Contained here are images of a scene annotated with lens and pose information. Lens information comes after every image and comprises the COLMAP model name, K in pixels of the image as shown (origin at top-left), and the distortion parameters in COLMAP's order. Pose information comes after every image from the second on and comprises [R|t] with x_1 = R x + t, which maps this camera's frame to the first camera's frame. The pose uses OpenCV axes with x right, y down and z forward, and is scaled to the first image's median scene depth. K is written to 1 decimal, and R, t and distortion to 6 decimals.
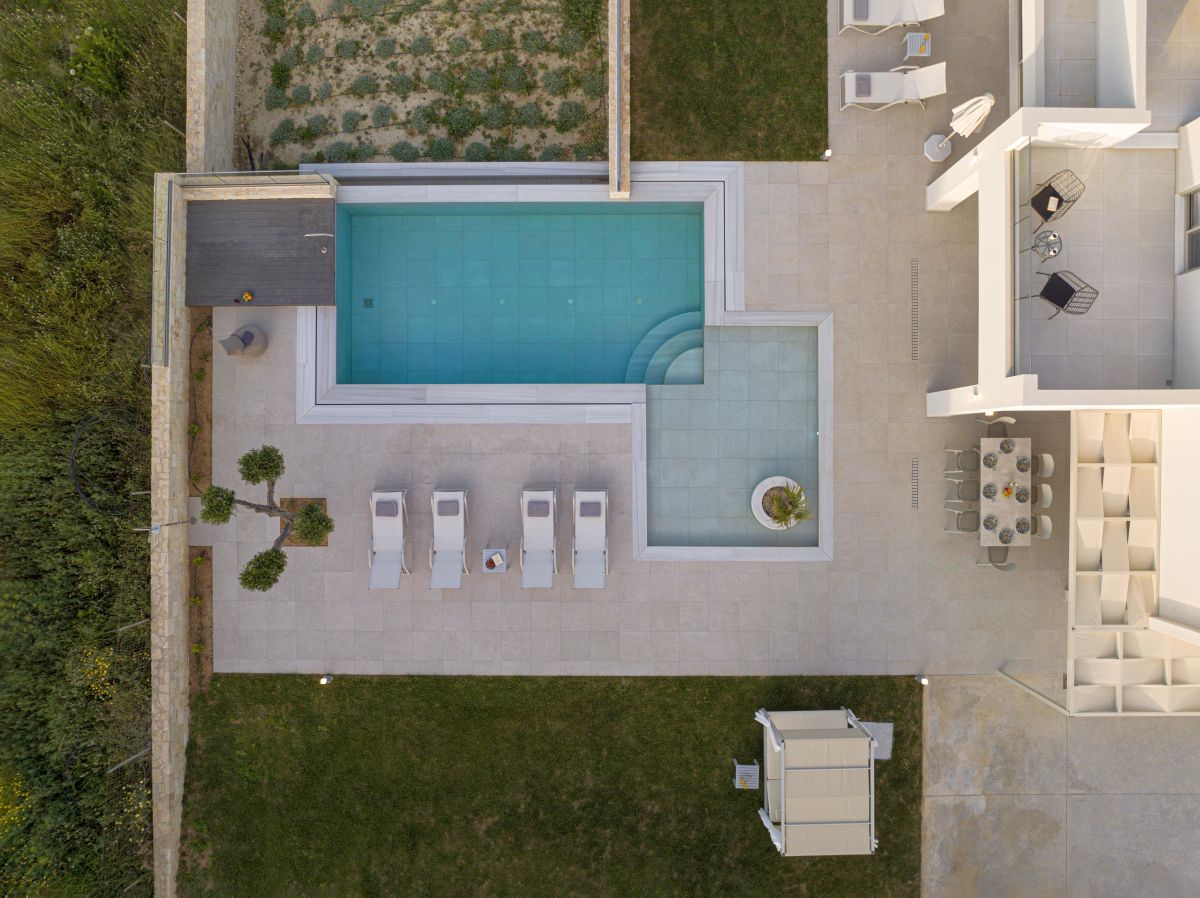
lens RADIAL K [[852.9, 0, 601.5], [0, 852.9, 438.6], [0, 0, 1]] dist [-0.048747, 0.018443]
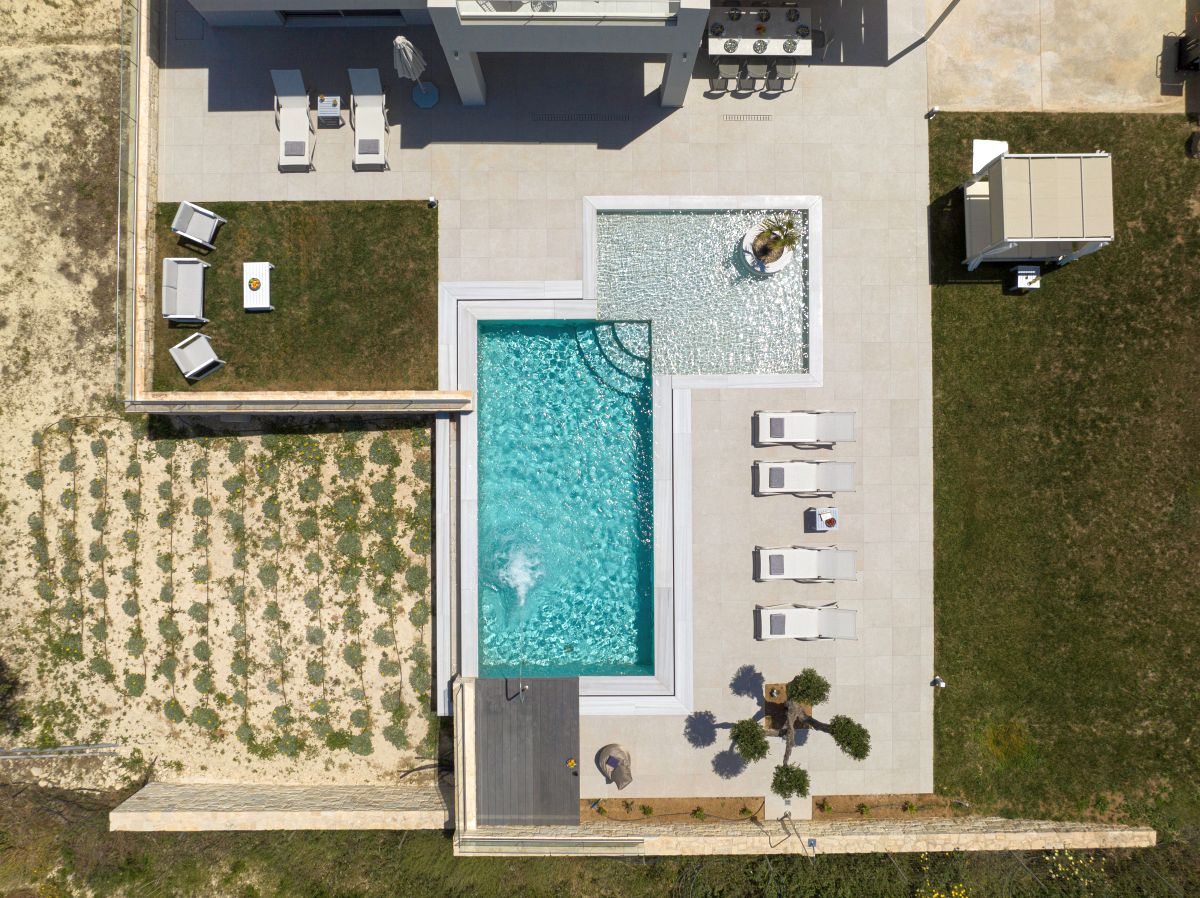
lens RADIAL K [[852.9, 0, 600.2], [0, 852.9, 446.0], [0, 0, 1]] dist [-0.048747, 0.018443]
pose [[-0.005058, -0.999779, 0.020382, -0.050730], [0.999932, -0.004843, 0.010591, -0.130012], [-0.010490, 0.020434, 0.999736, -0.031036]]
